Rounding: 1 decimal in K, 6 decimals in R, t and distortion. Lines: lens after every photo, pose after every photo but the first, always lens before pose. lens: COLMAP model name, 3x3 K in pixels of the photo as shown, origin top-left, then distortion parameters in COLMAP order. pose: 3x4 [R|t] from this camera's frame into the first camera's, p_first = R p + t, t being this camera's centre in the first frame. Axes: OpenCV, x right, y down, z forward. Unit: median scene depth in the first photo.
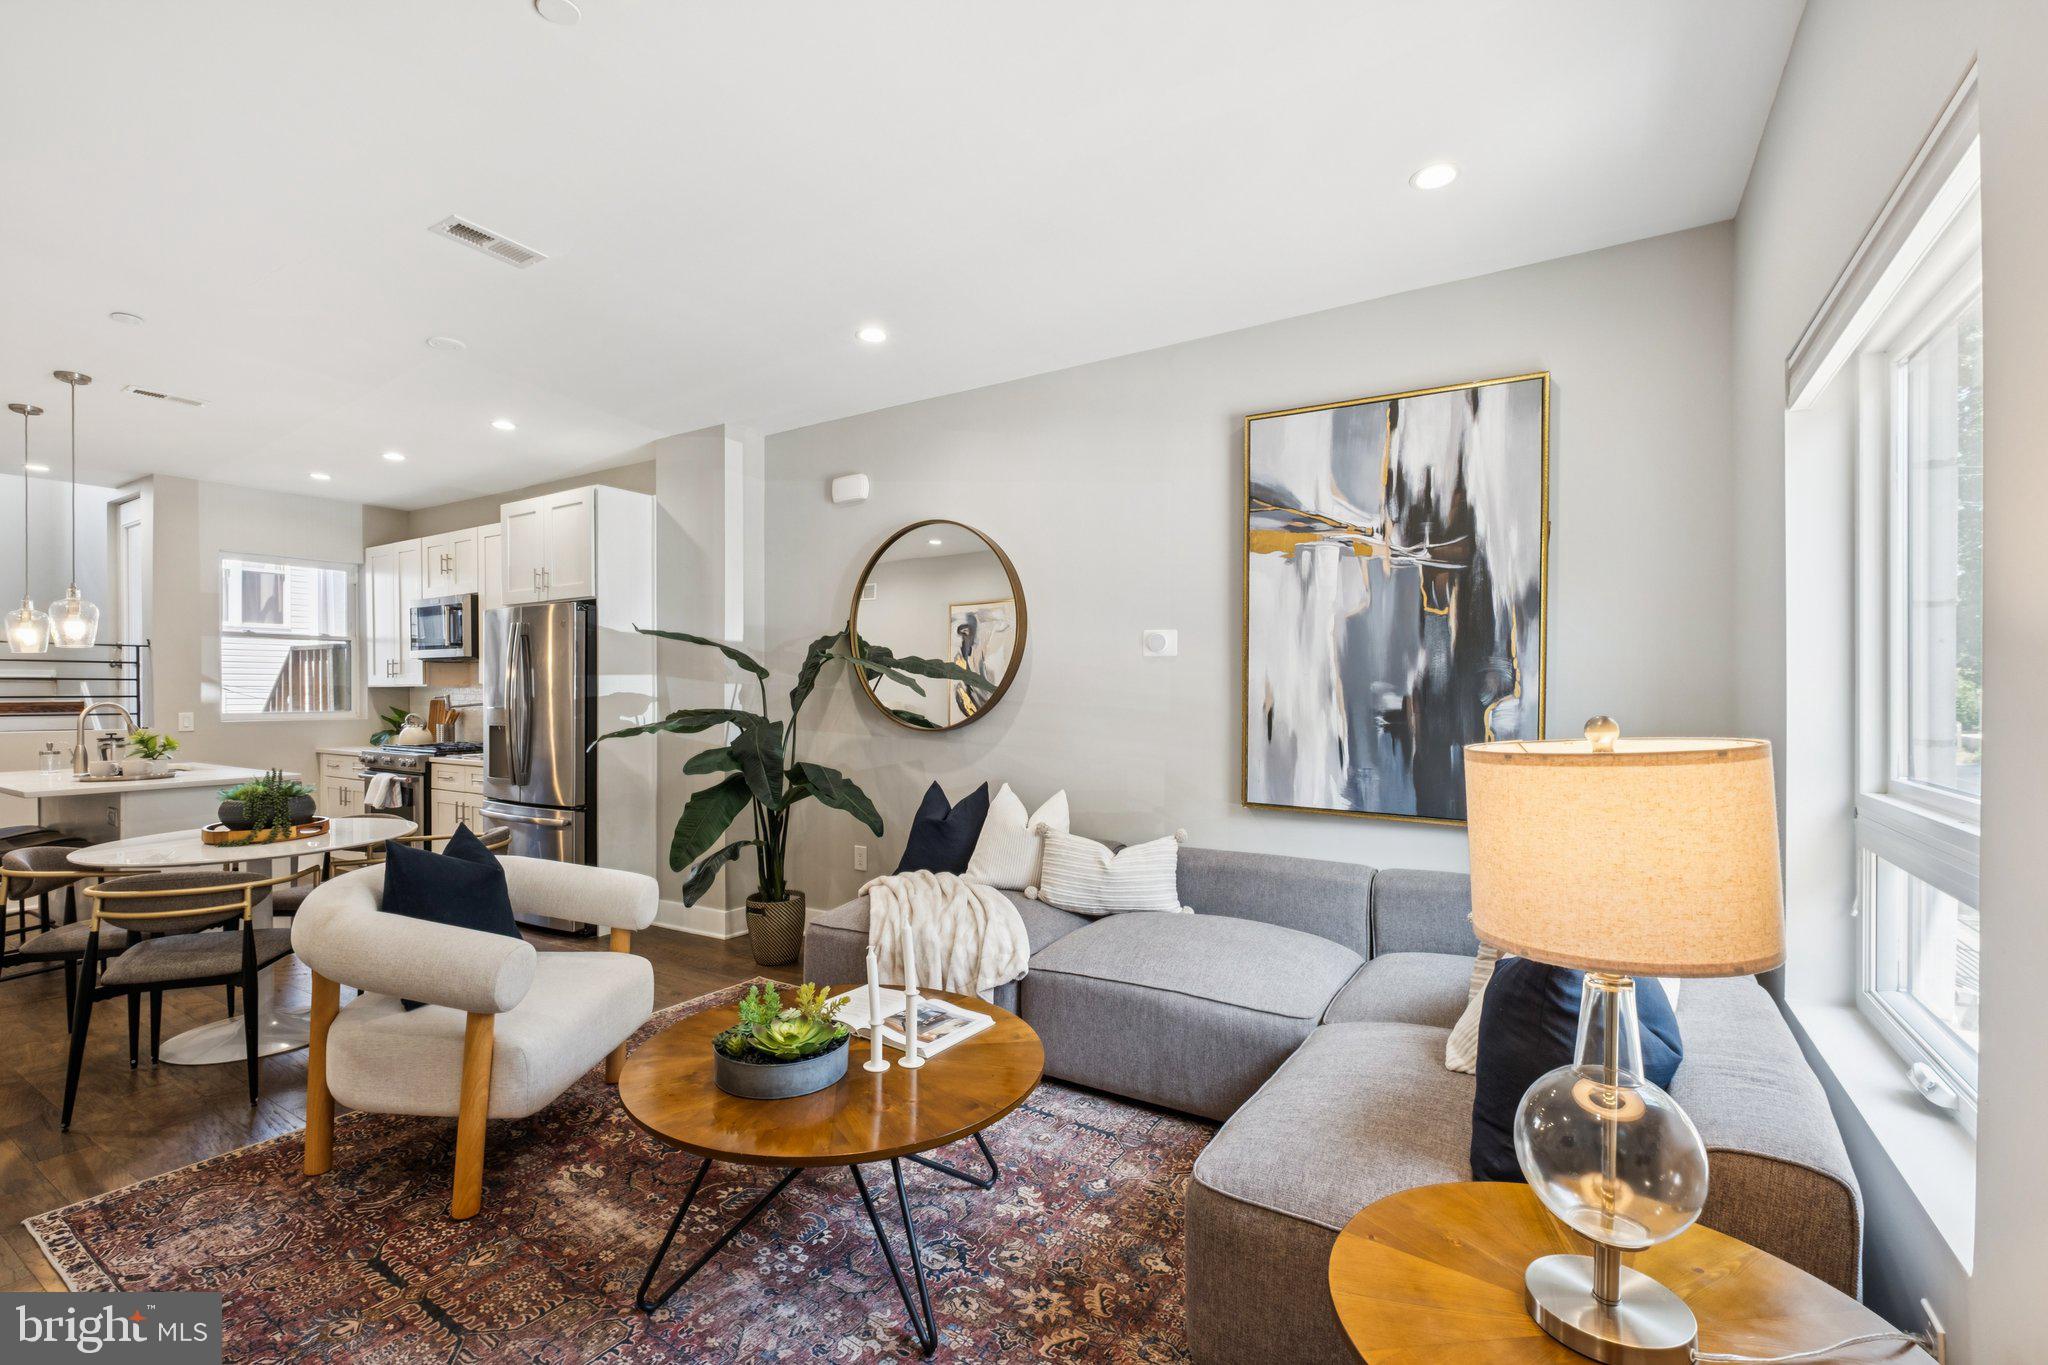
lens RADIAL K [[893.0, 0, 1002.8], [0, 893.0, 693.2], [0, 0, 1]] dist [-0.001053, 0.000357]
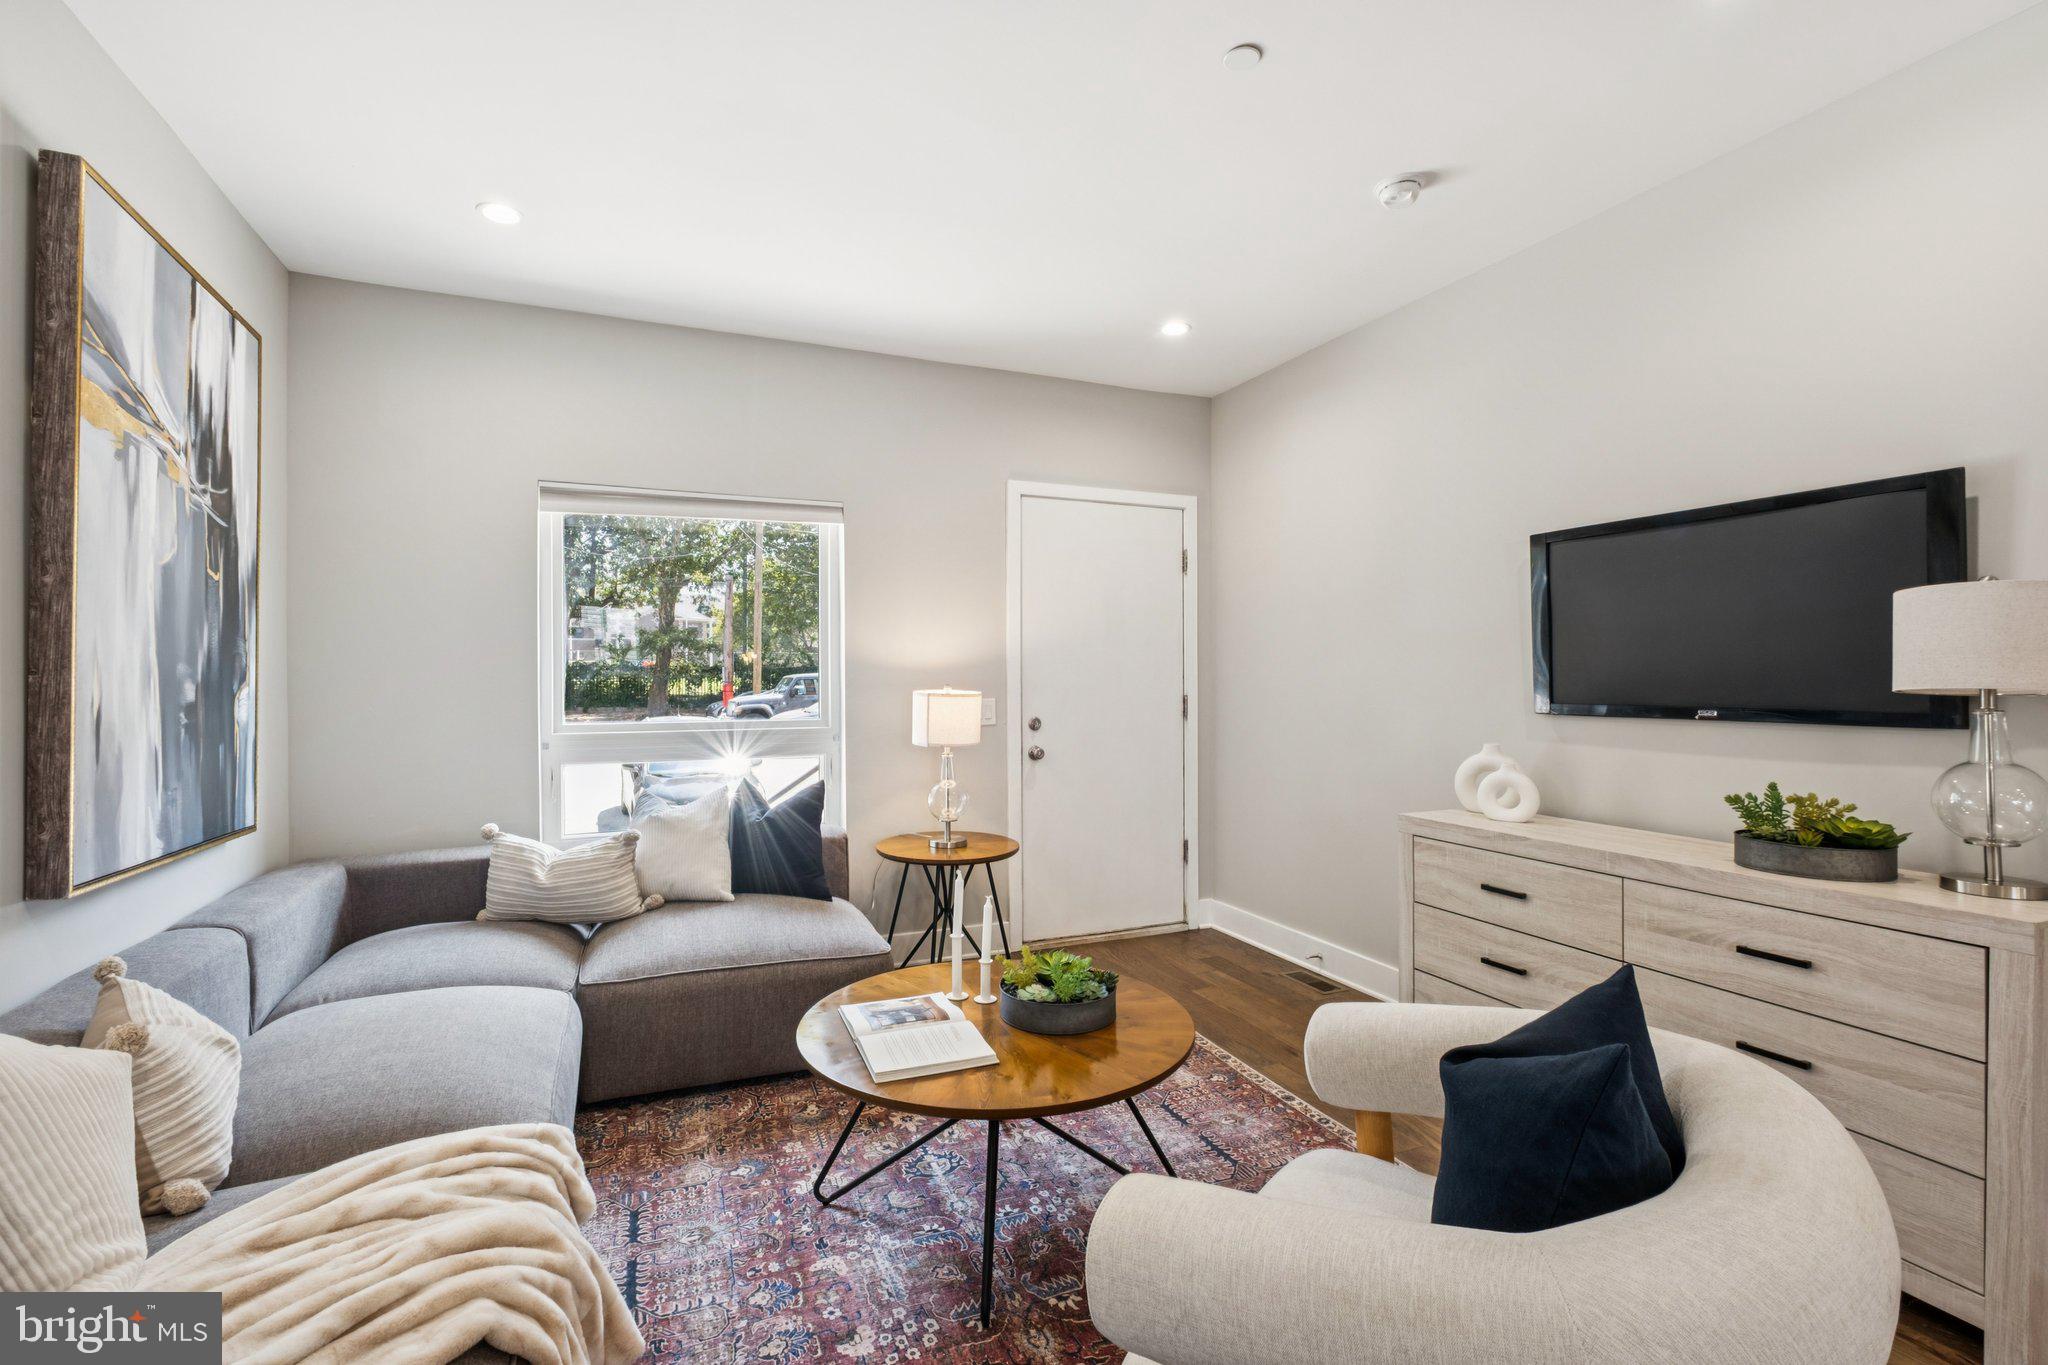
lens RADIAL K [[893.0, 0, 1002.8], [0, 893.0, 693.2], [0, 0, 1]] dist [-0.001053, 0.000357]
pose [[-0.816432, -0.001709, 0.577439, -0.588850], [0.005389, 0.999930, 0.010579, 0.007829], [-0.577416, 0.011749, -0.816366, 1.372160]]
